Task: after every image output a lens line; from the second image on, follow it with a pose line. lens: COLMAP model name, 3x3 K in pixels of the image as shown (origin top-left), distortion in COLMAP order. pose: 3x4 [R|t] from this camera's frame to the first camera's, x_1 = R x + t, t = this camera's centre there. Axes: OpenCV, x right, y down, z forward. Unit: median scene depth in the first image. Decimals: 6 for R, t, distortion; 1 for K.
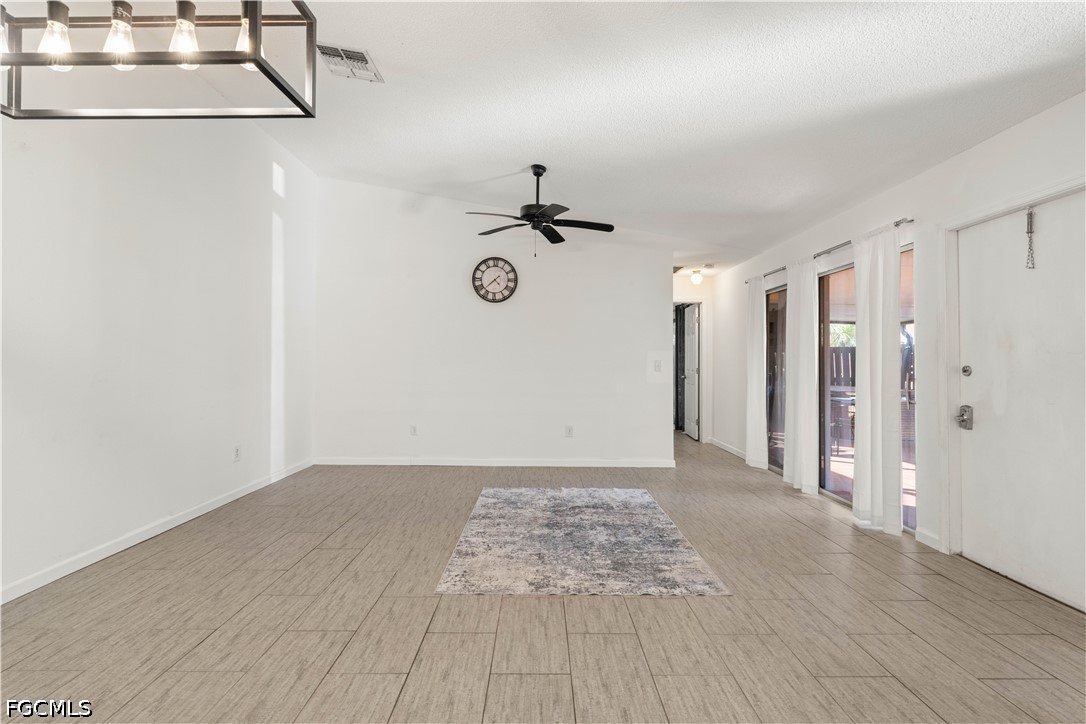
lens RADIAL K [[491.3, 0, 542.5], [0, 491.3, 354.4], [0, 0, 1]] dist [-0.008260, 0.003105]
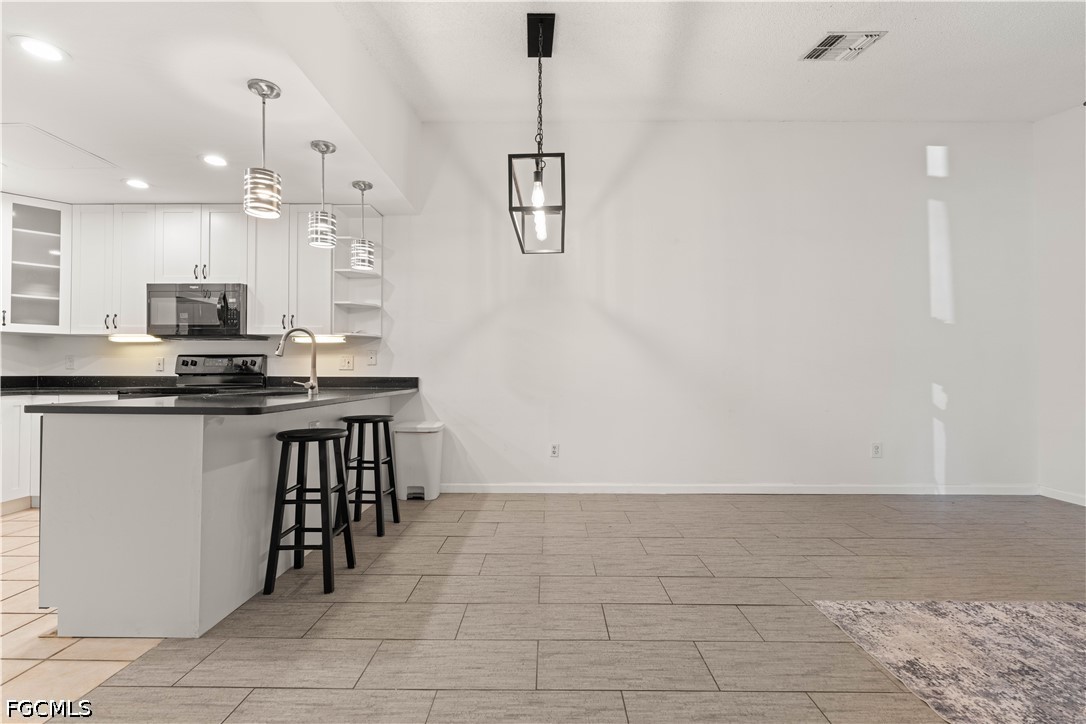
lens RADIAL K [[491.3, 0, 543.8], [0, 491.3, 366.6], [0, 0, 1]] dist [-0.008260, 0.003105]
pose [[-0.014067, -0.020415, -0.999693, 0.470232], [0.013704, 0.999694, -0.020608, 0.041864], [0.999807, -0.013989, -0.013783, 0.347637]]
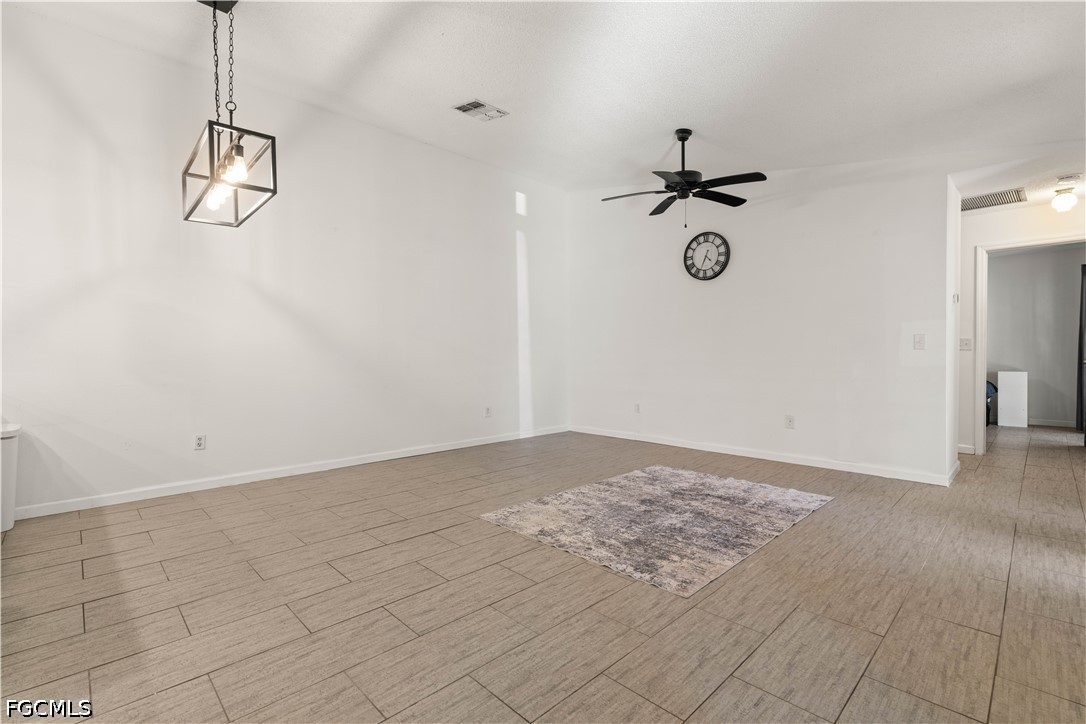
lens RADIAL K [[491.3, 0, 546.3], [0, 491.3, 361.8], [0, 0, 1]] dist [-0.008260, 0.003105]
pose [[0.697567, 0.000887, -0.716519, 0.548611], [0.019832, 0.999592, 0.020545, 0.040377], [0.716245, -0.028542, 0.697265, 0.163900]]
